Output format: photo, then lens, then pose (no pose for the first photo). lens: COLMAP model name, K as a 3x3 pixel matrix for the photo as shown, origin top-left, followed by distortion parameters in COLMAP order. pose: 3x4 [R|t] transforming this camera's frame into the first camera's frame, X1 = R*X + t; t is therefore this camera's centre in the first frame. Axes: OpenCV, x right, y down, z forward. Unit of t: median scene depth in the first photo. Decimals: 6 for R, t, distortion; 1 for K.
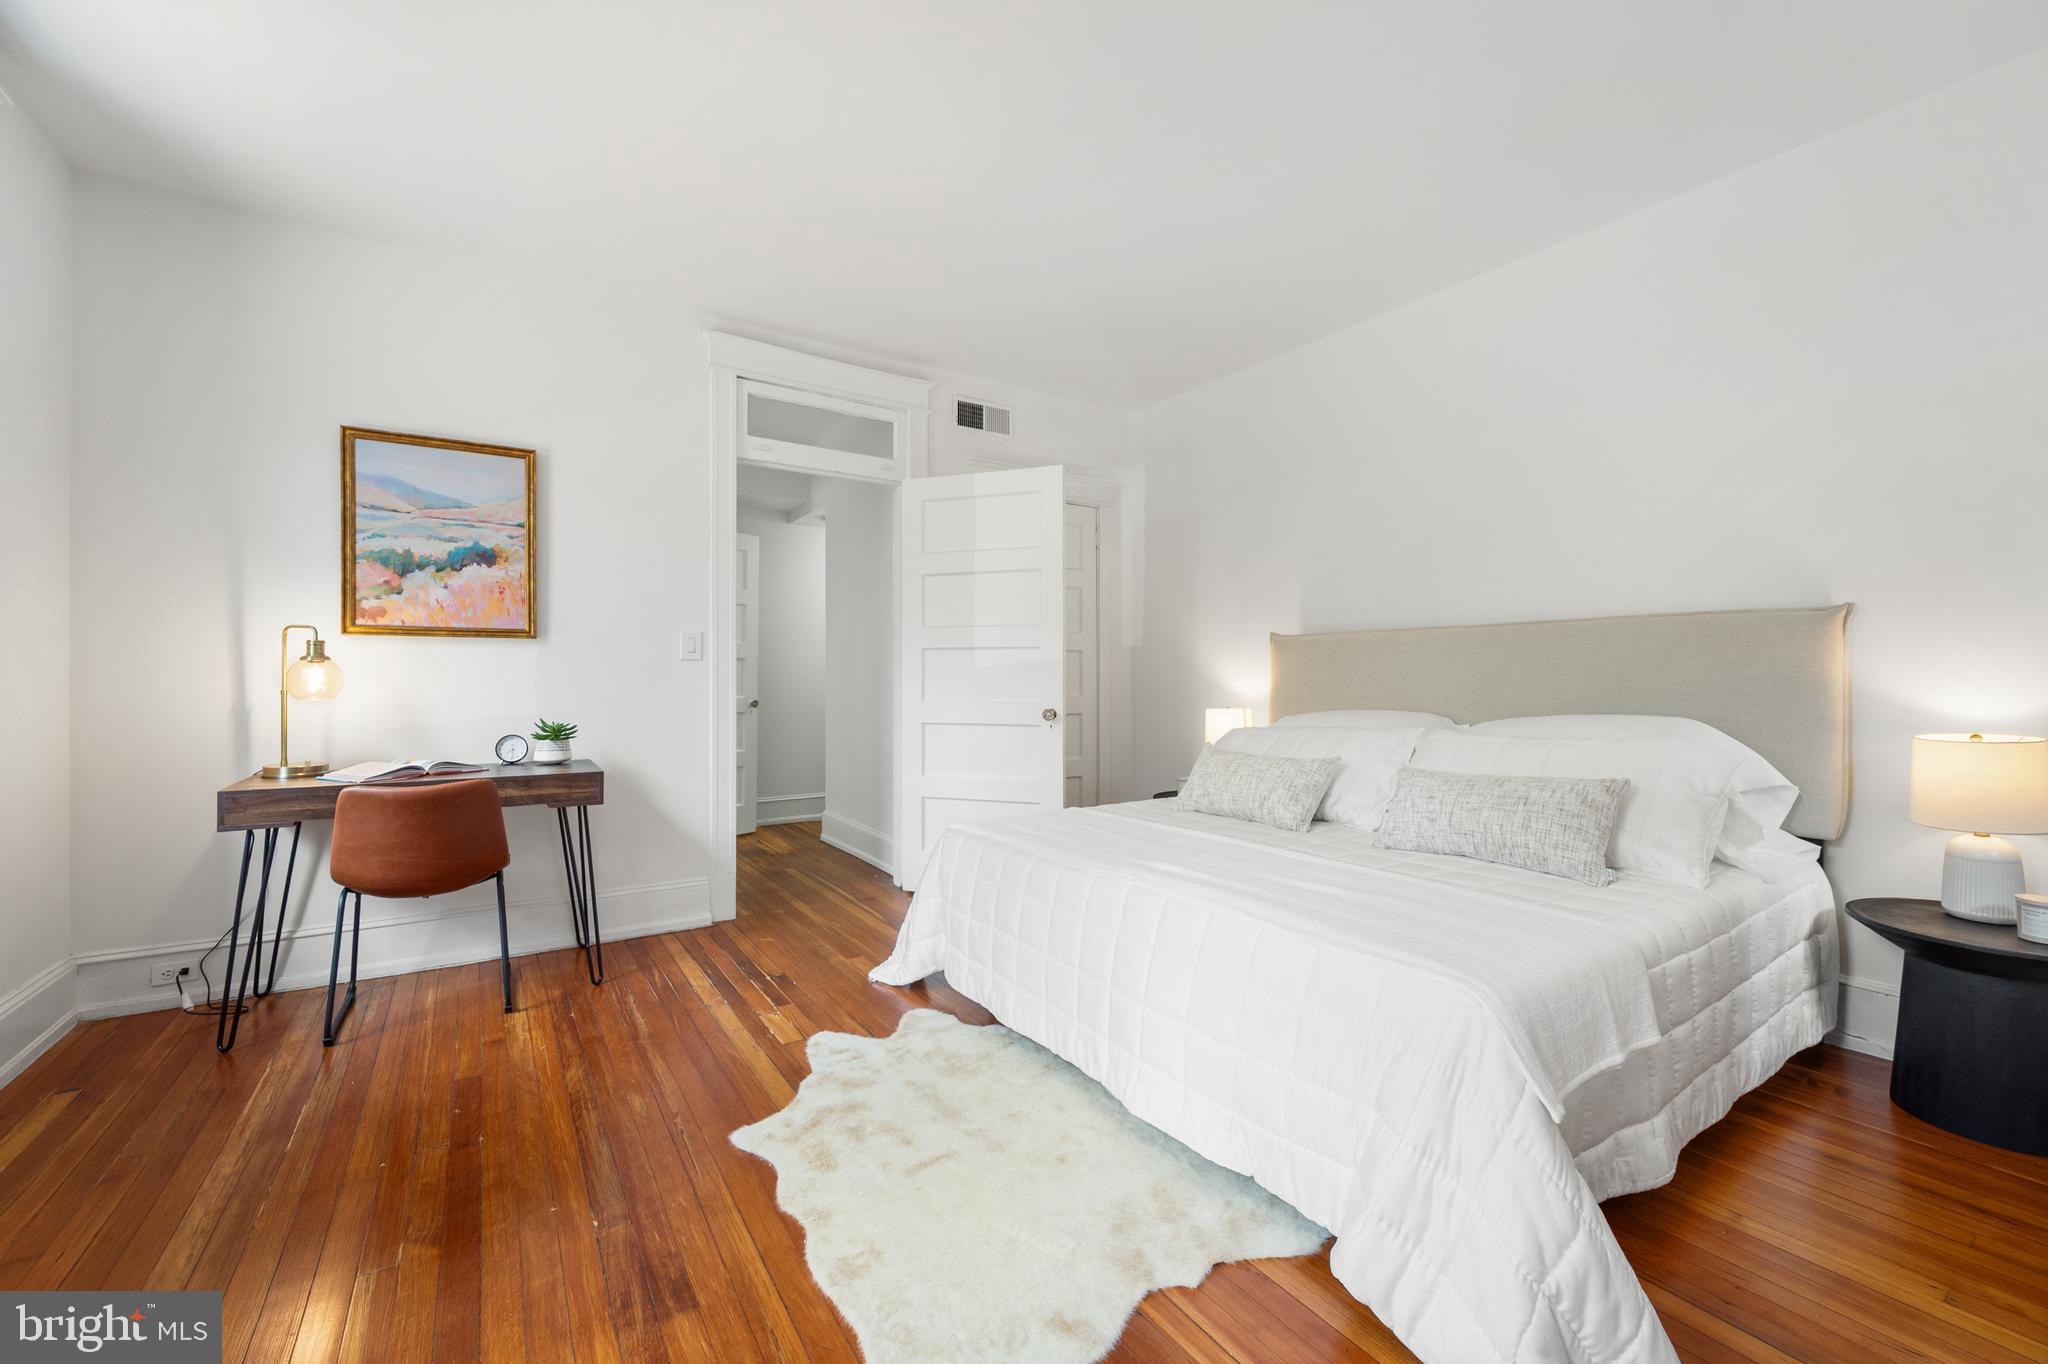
lens RADIAL K [[811.6, 0, 1020.7], [0, 811.6, 674.0], [0, 0, 1]] dist [-0.000731, 0.000373]
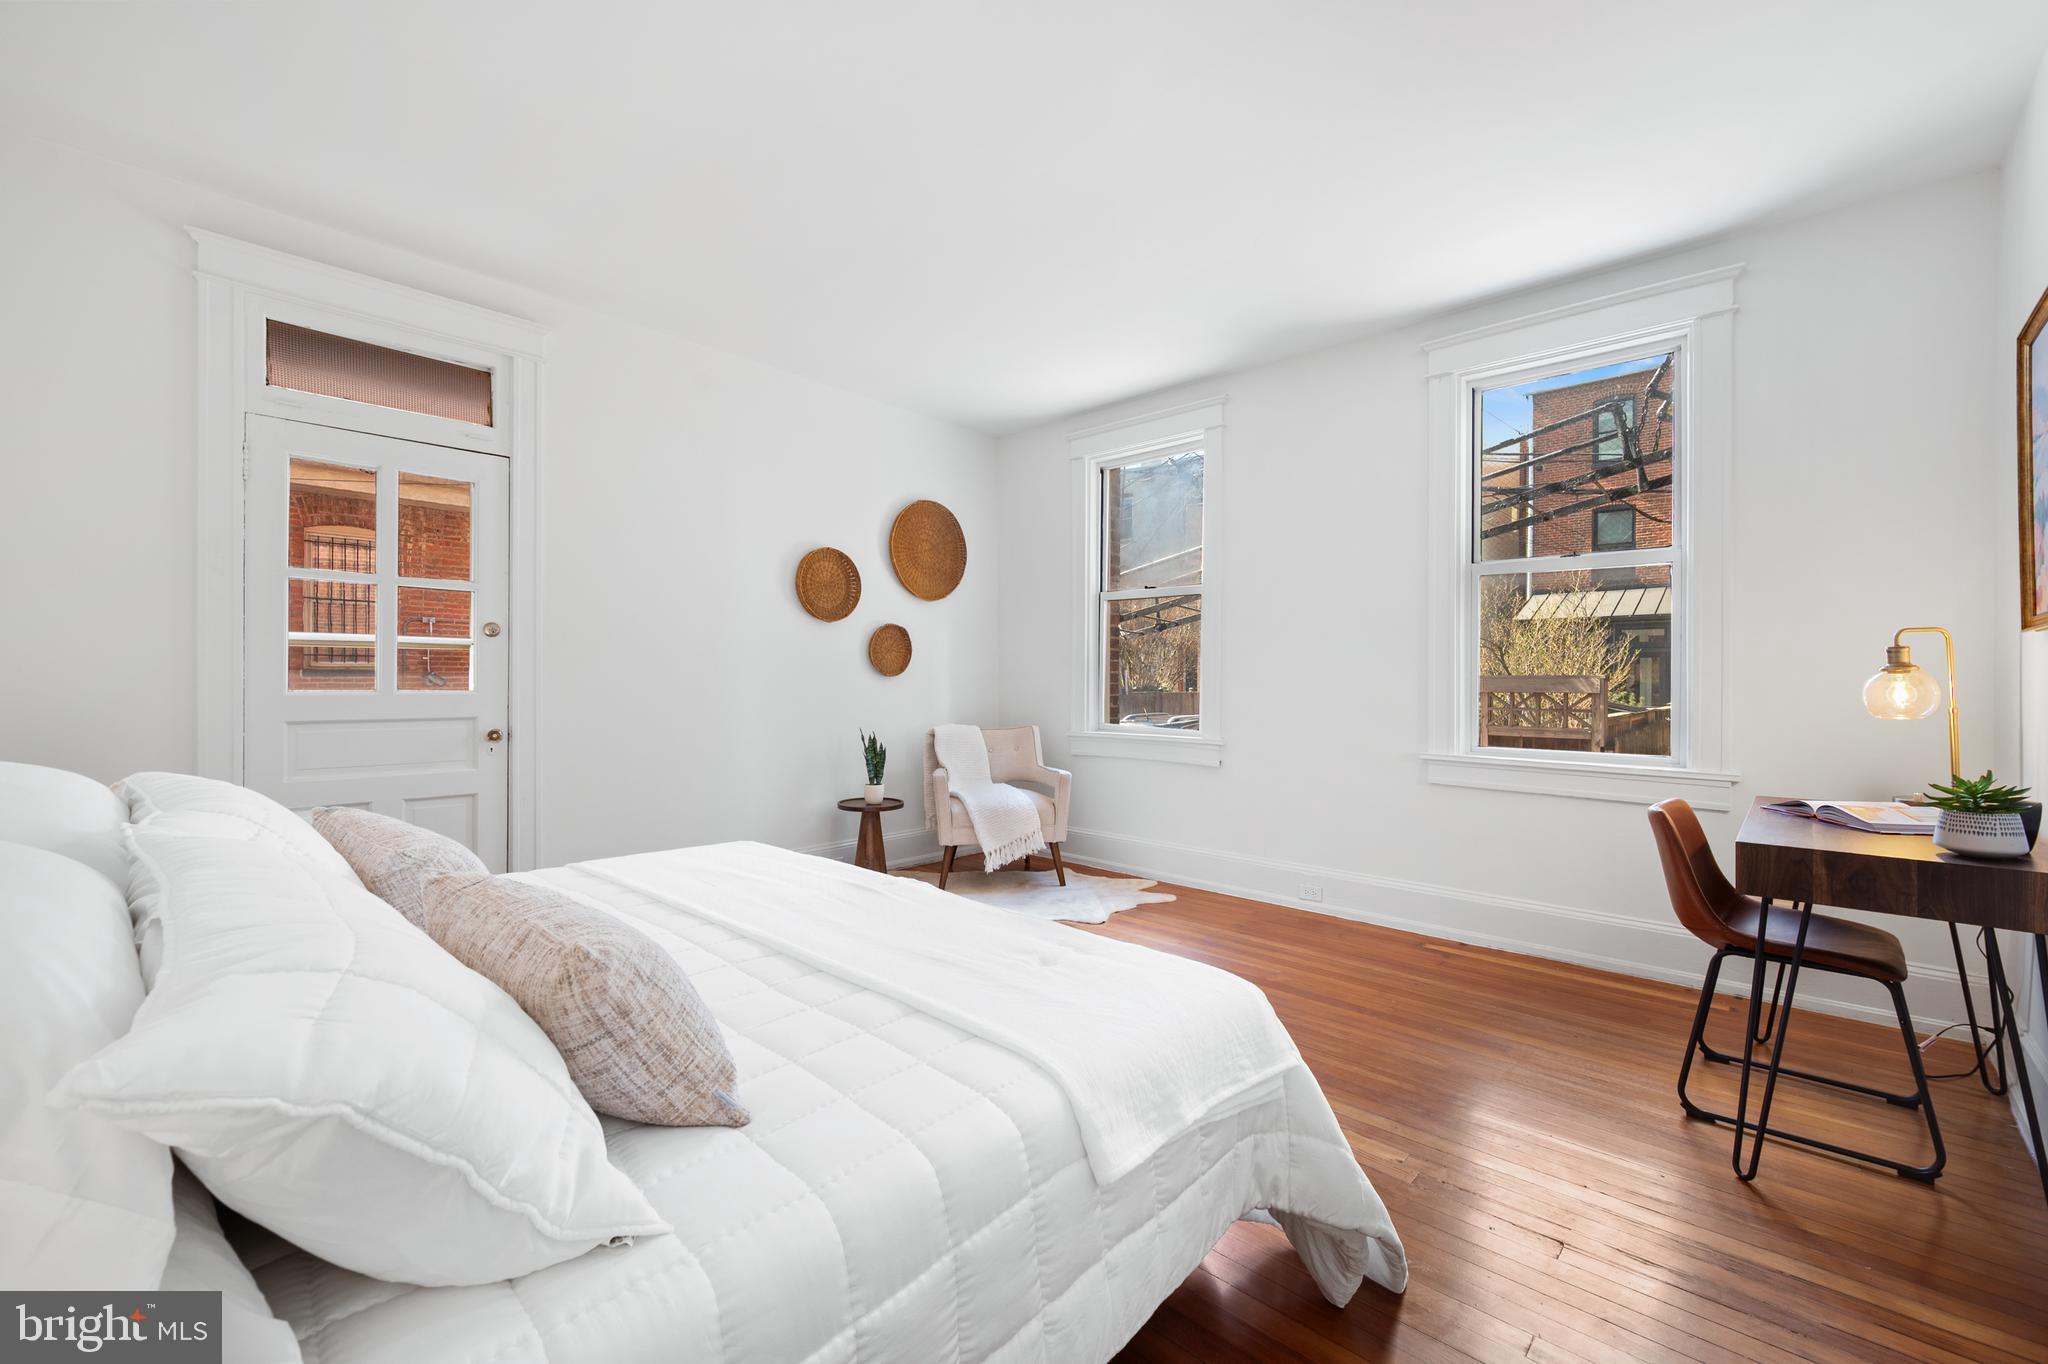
lens RADIAL K [[836.3, 0, 1024.6], [0, 836.3, 671.5], [0, 0, 1]] dist [-0.002244, -0.000339]
pose [[-0.972669, -0.008241, -0.232051, 0.174677], [-0.004602, 0.999858, -0.016220, 0.002063], [0.232151, -0.014708, -0.972568, 1.477002]]
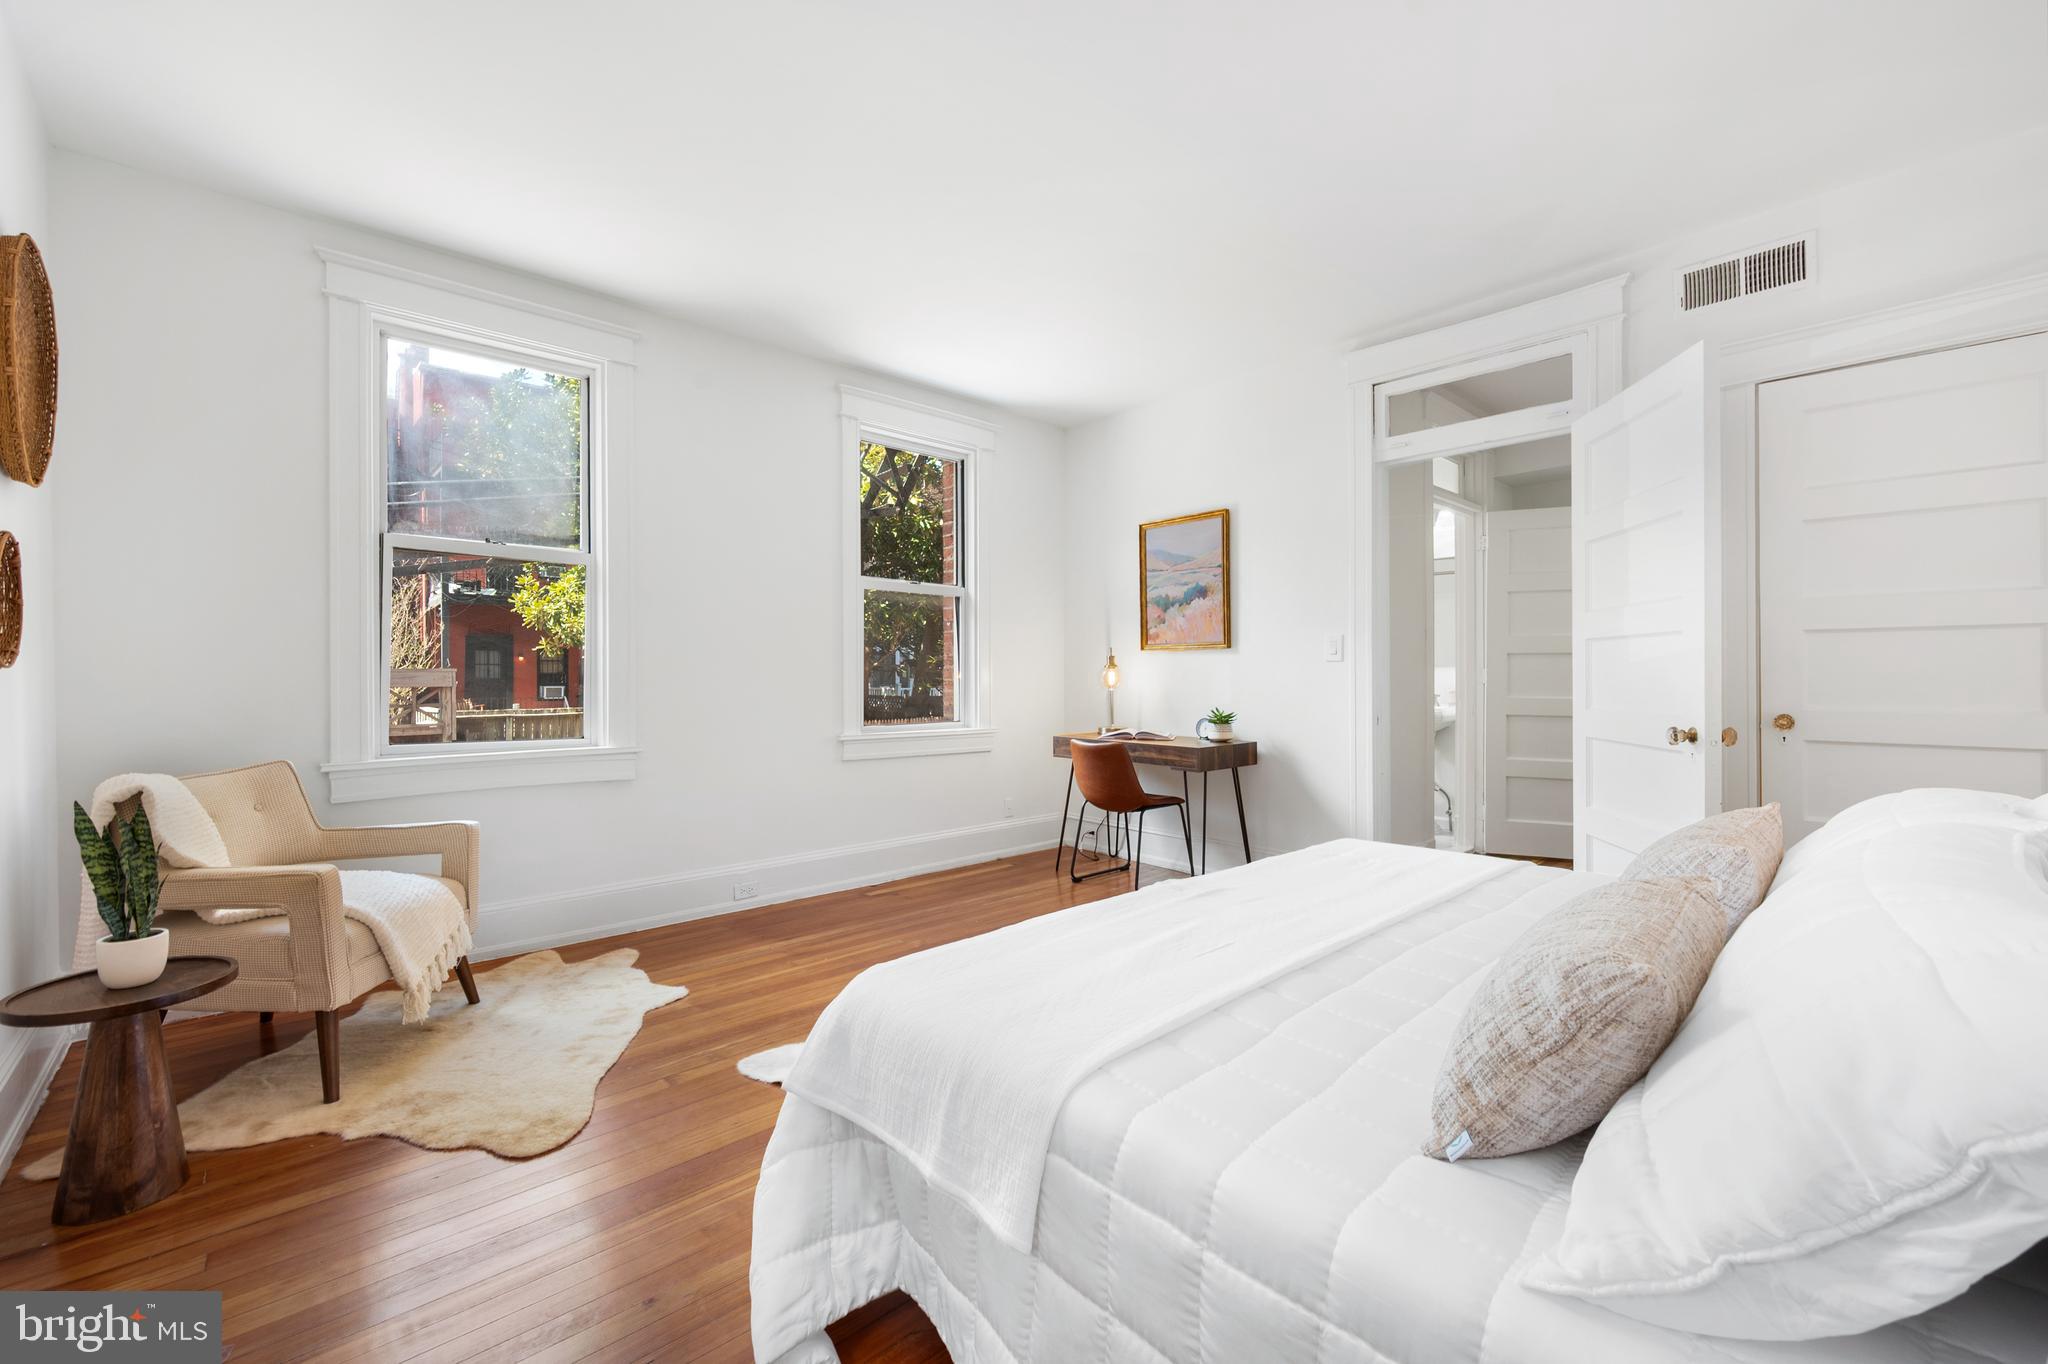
lens RADIAL K [[836.3, 0, 1024.1], [0, 836.3, 670.9], [0, 0, 1]] dist [-0.002244, -0.000339]
pose [[0.154899, -0.004366, -0.987921, 0.789577], [0.007174, 0.999969, -0.003295, -0.004218], [0.987904, -0.006577, 0.154925, 0.493780]]
